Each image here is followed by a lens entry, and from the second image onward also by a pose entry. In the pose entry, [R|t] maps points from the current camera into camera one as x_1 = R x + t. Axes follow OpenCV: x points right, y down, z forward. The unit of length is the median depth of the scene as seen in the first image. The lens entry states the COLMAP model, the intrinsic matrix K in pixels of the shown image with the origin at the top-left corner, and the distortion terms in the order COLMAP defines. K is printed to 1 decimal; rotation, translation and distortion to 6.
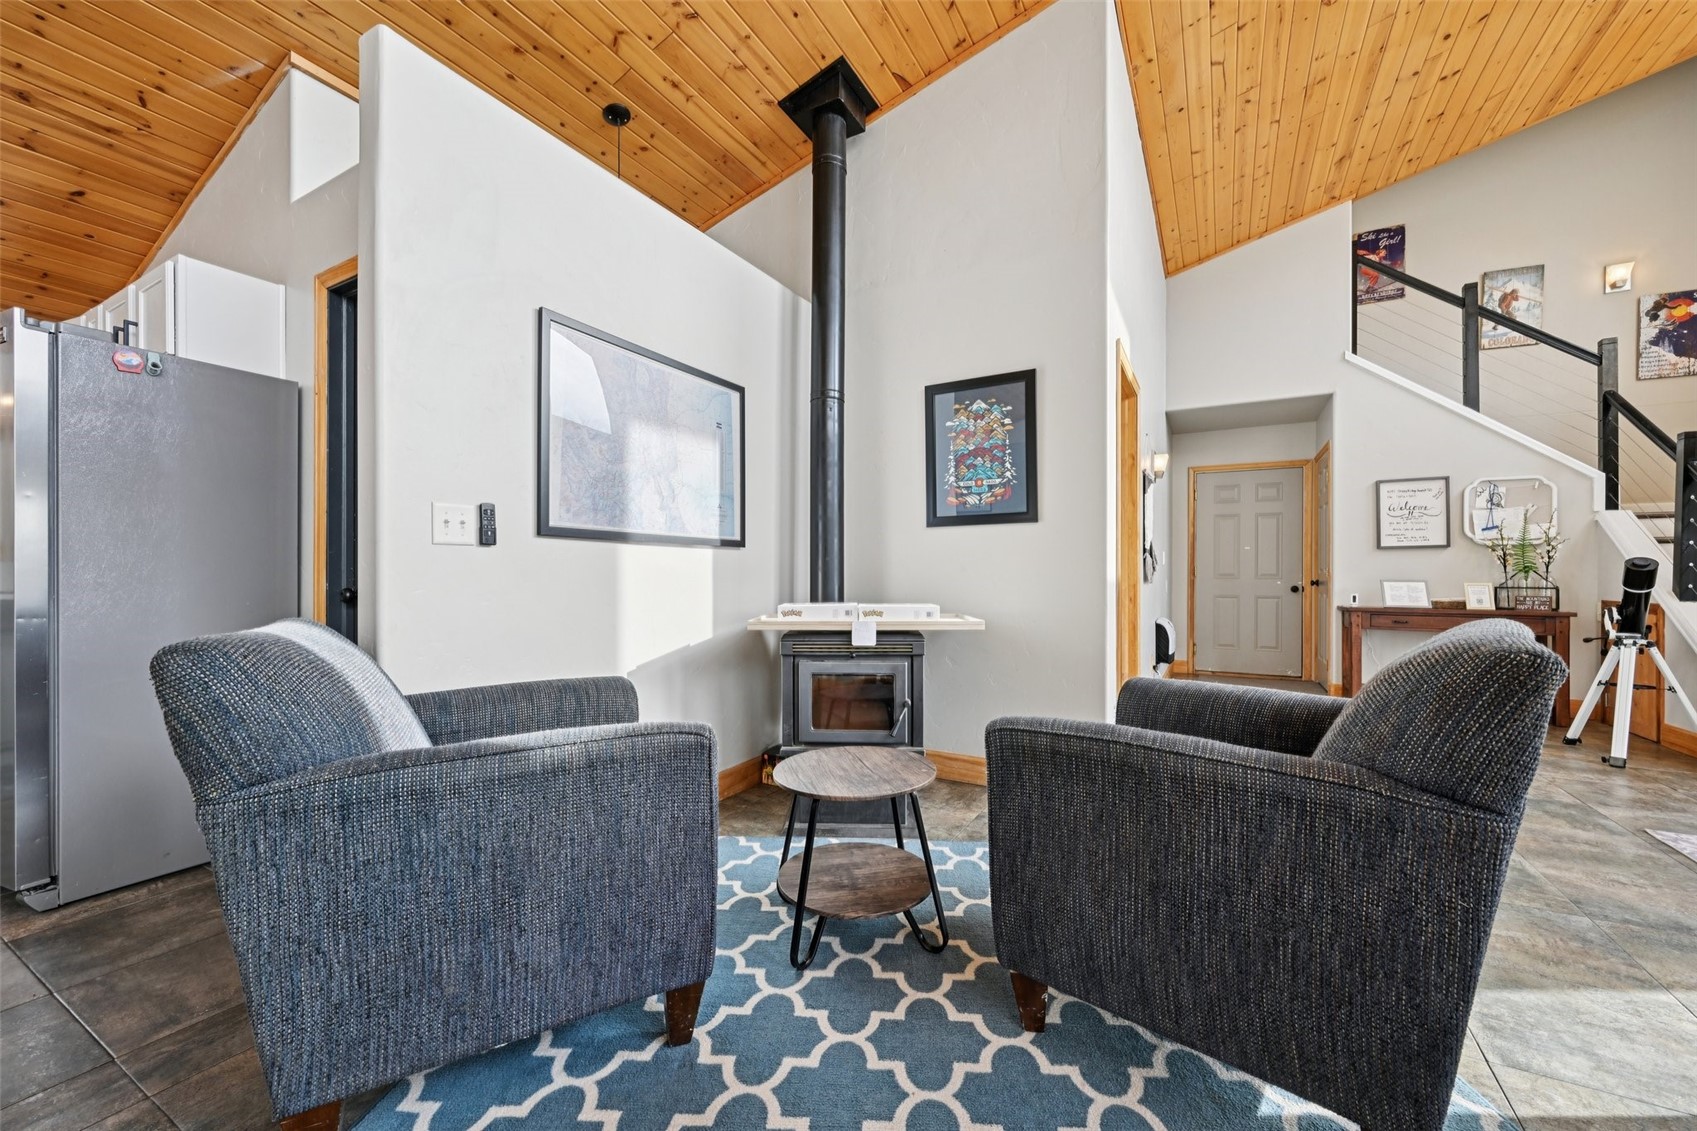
lens RADIAL K [[660.4, 0, 848.4], [0, 660.4, 577.1], [0, 0, 1]] dist [0.000698, 0.000105]
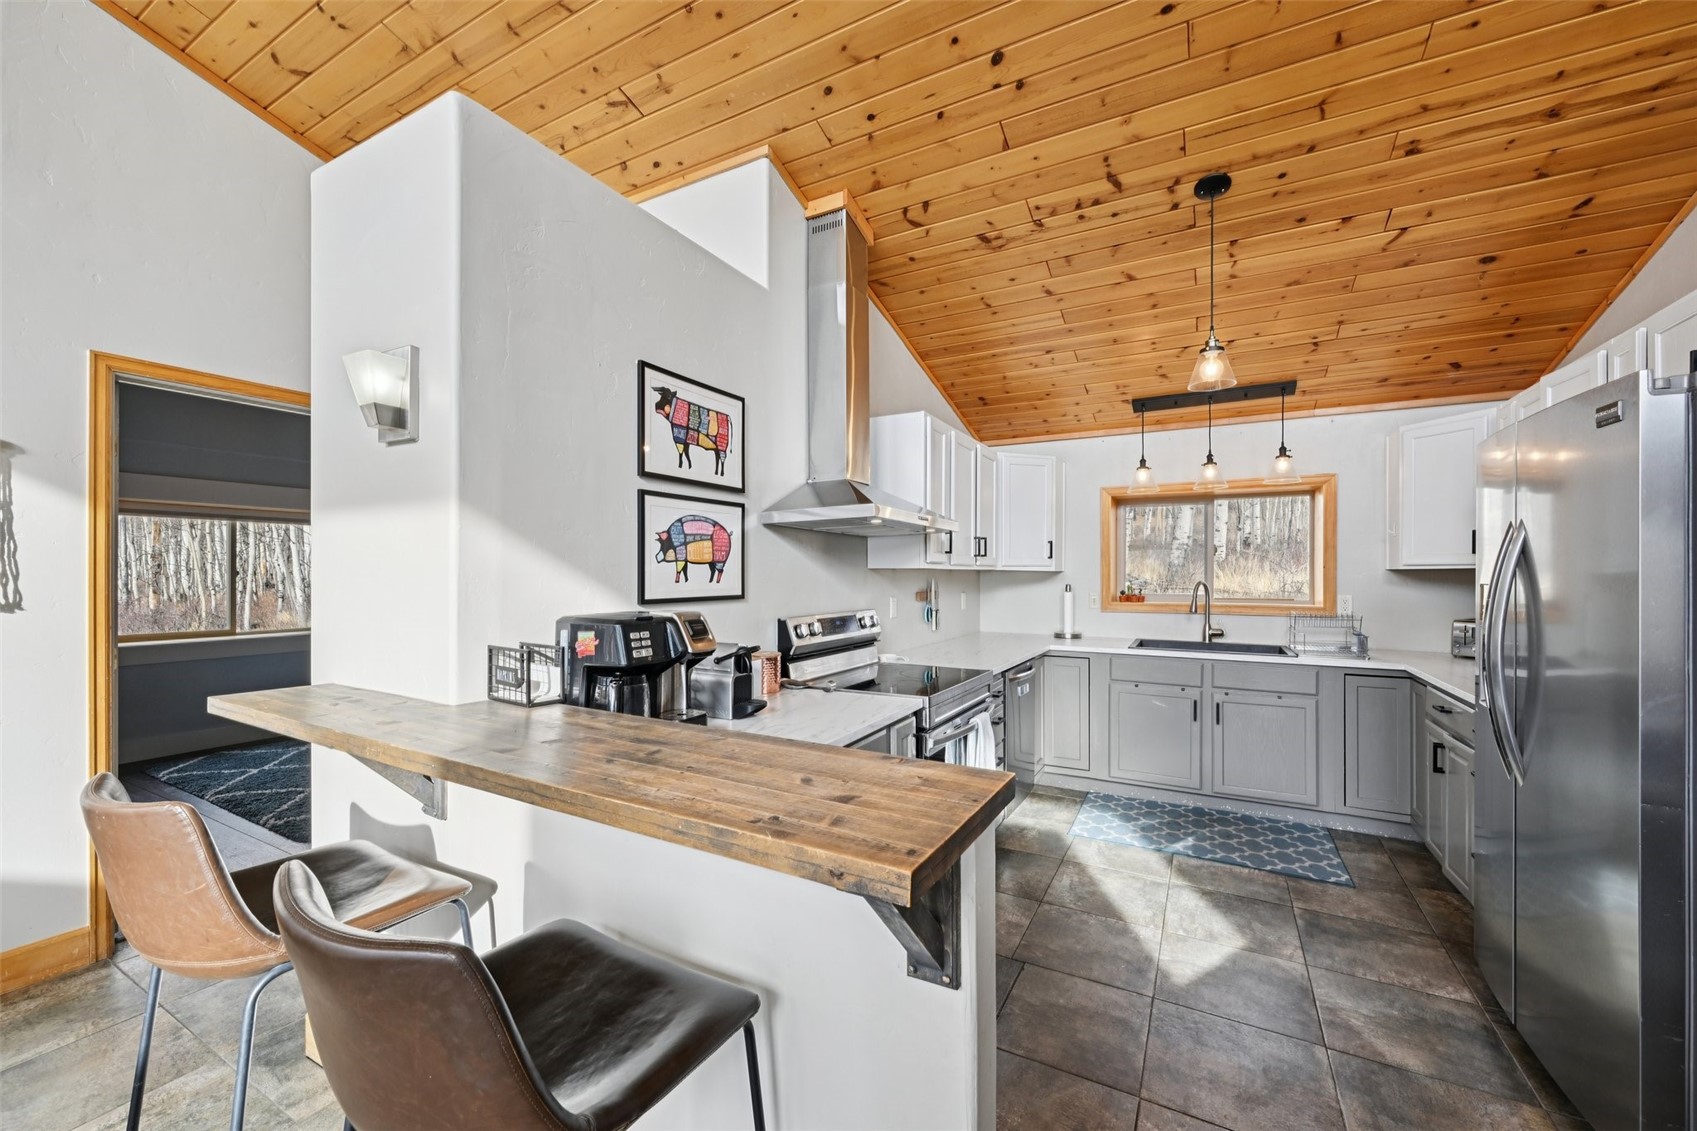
lens RADIAL K [[659.9, 0, 850.1], [0, 659.9, 573.6], [0, 0, 1]] dist [-0.001643, -0.000231]
pose [[0.013527, -0.001446, -0.999907, -0.227869], [-0.001679, 0.999998, -0.001469, -0.074737], [0.999907, 0.001699, 0.013525, 0.051389]]
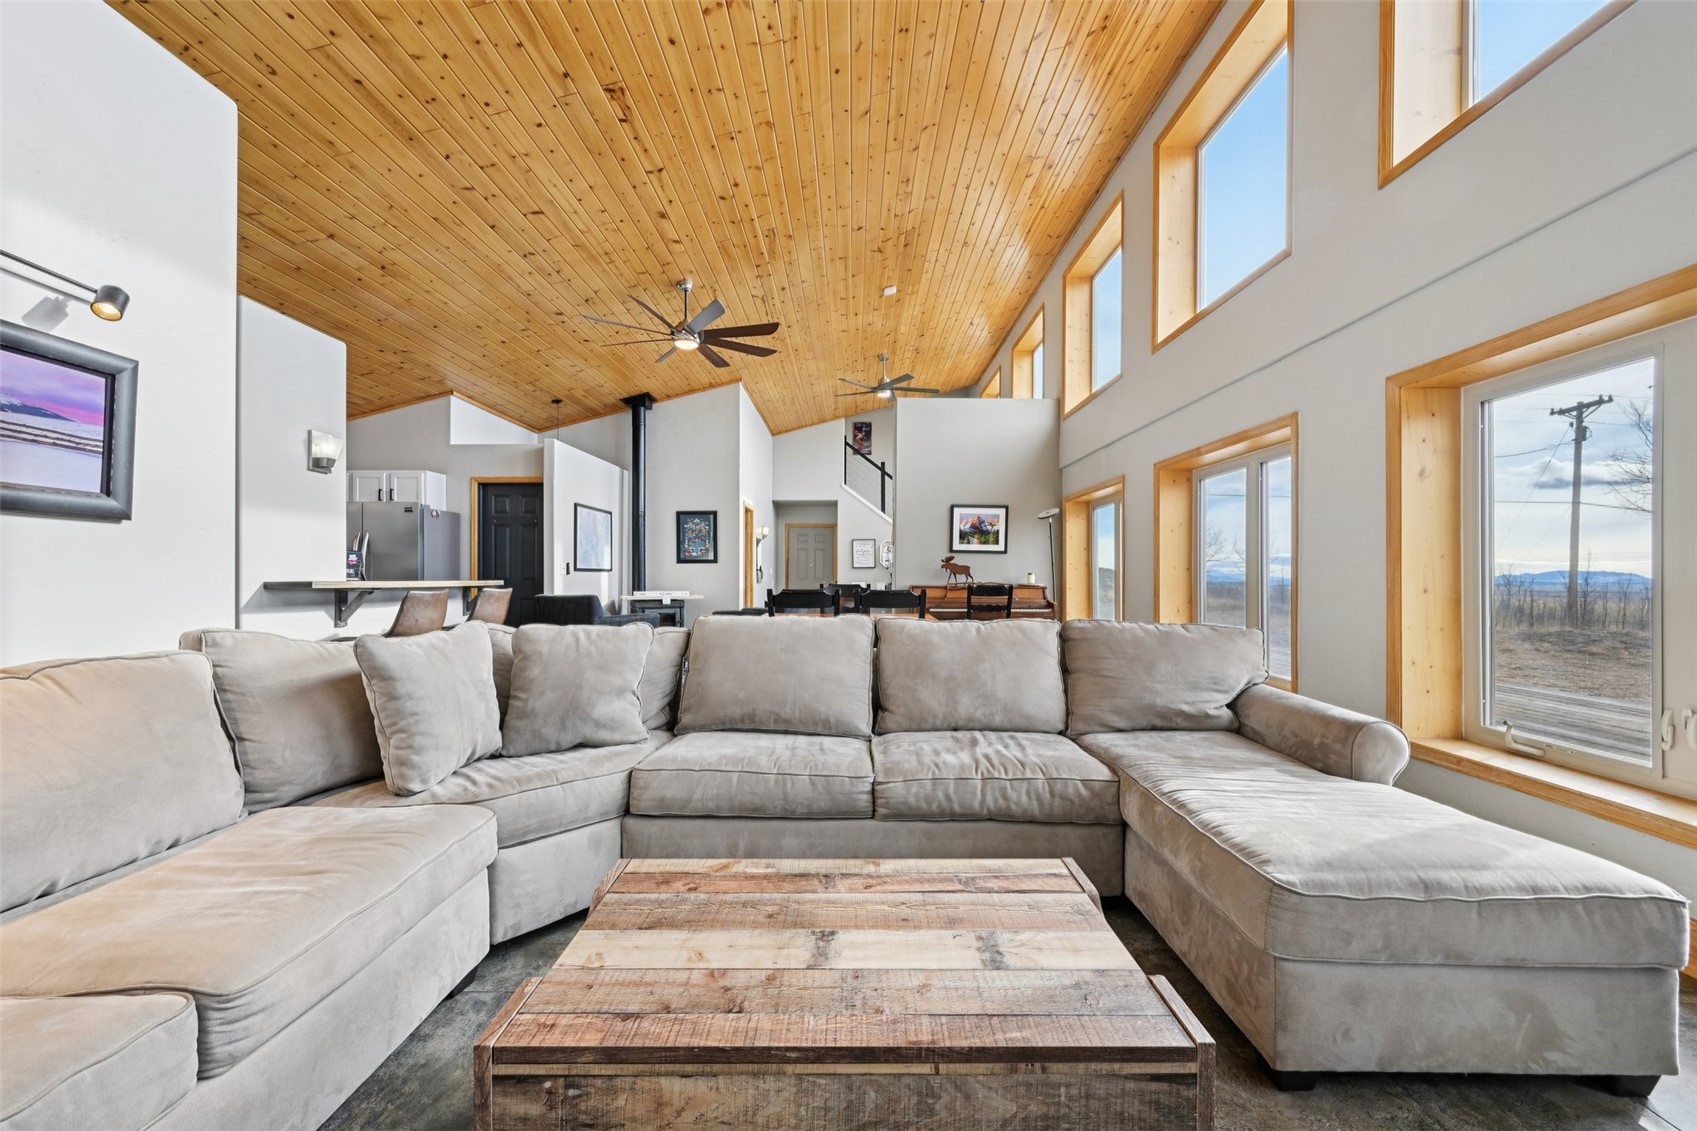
lens RADIAL K [[661.9, 0, 852.5], [0, 661.9, 573.6], [0, 0, 1]] dist [-0.002013, -0.000109]
pose [[0.871419, 0.001210, 0.490537, -0.407385], [-0.000601, 0.999999, -0.001399, -0.021790], [-0.490539, 0.000925, 0.871419, -1.194034]]
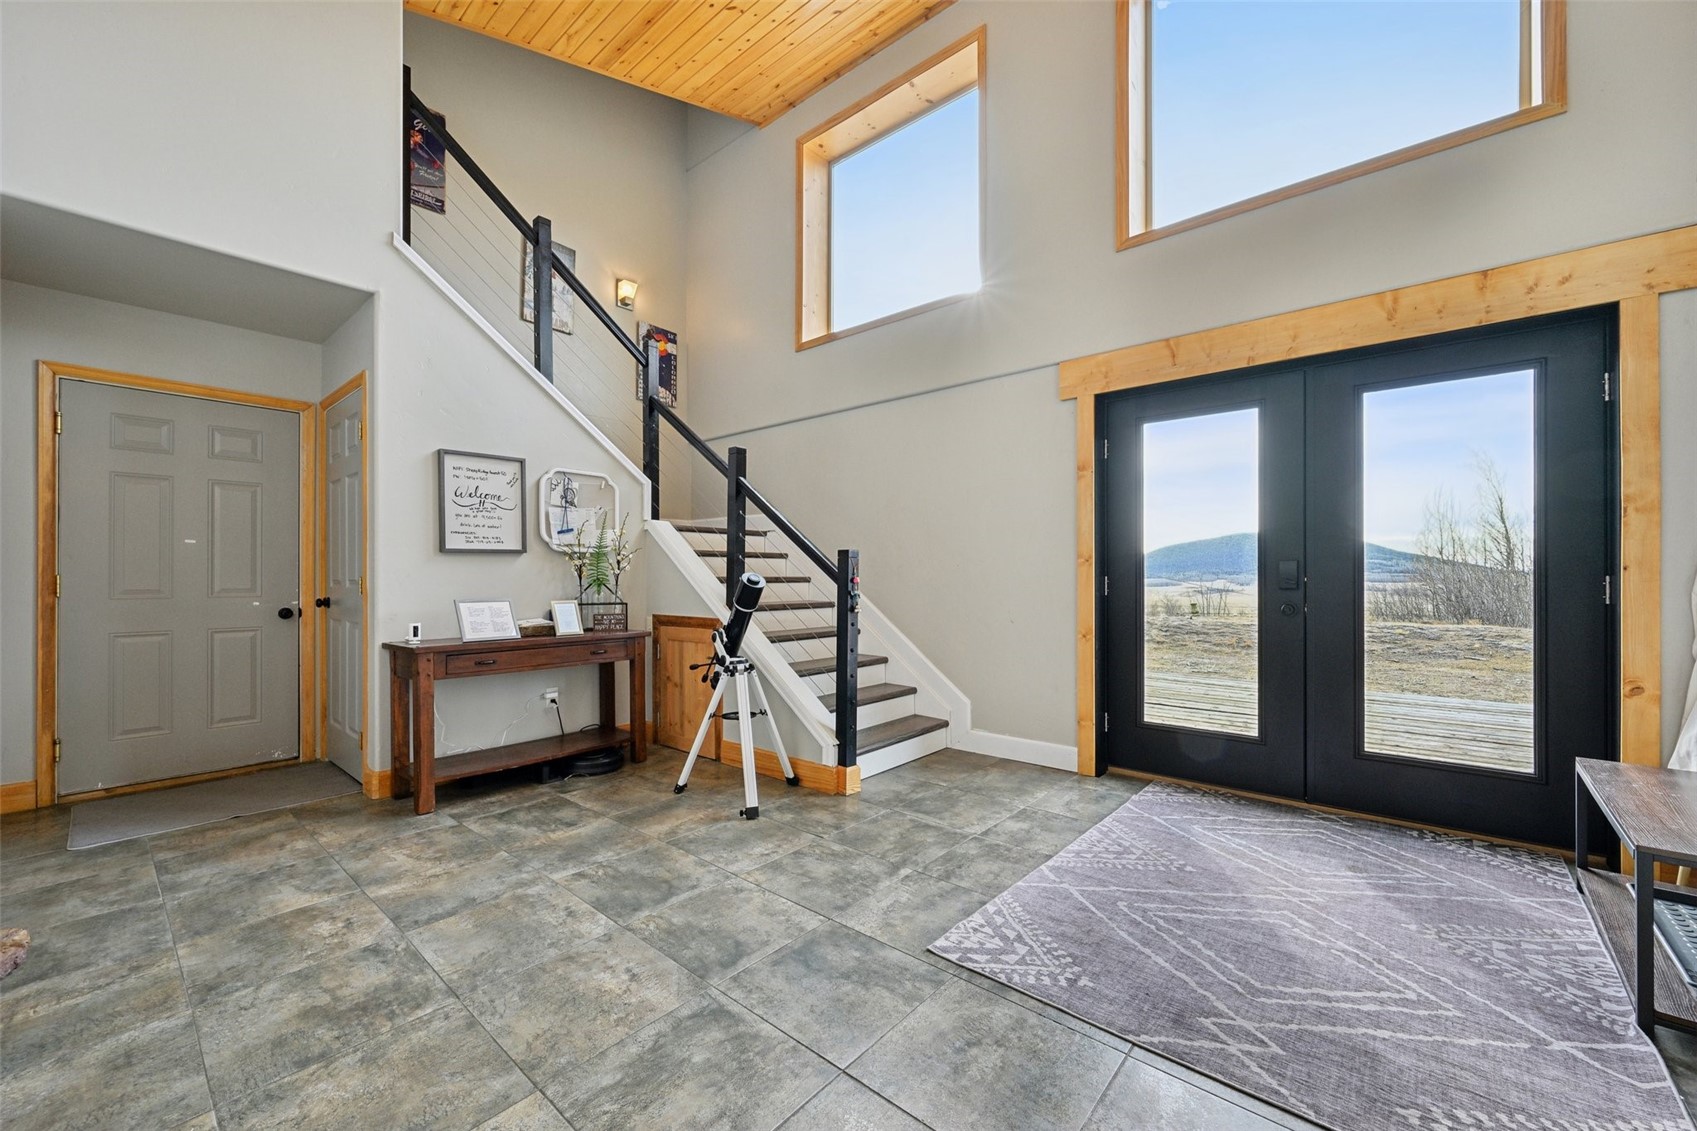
lens RADIAL K [[667.3, 0, 852.6], [0, 667.3, 572.5], [0, 0, 1]] dist [-0.002374, -0.000233]
pose [[0.191671, -0.004469, 0.981449, 0.249294], [0.004092, 0.999985, 0.003754, -0.026216], [-0.981451, 0.003297, 0.191686, 0.521234]]
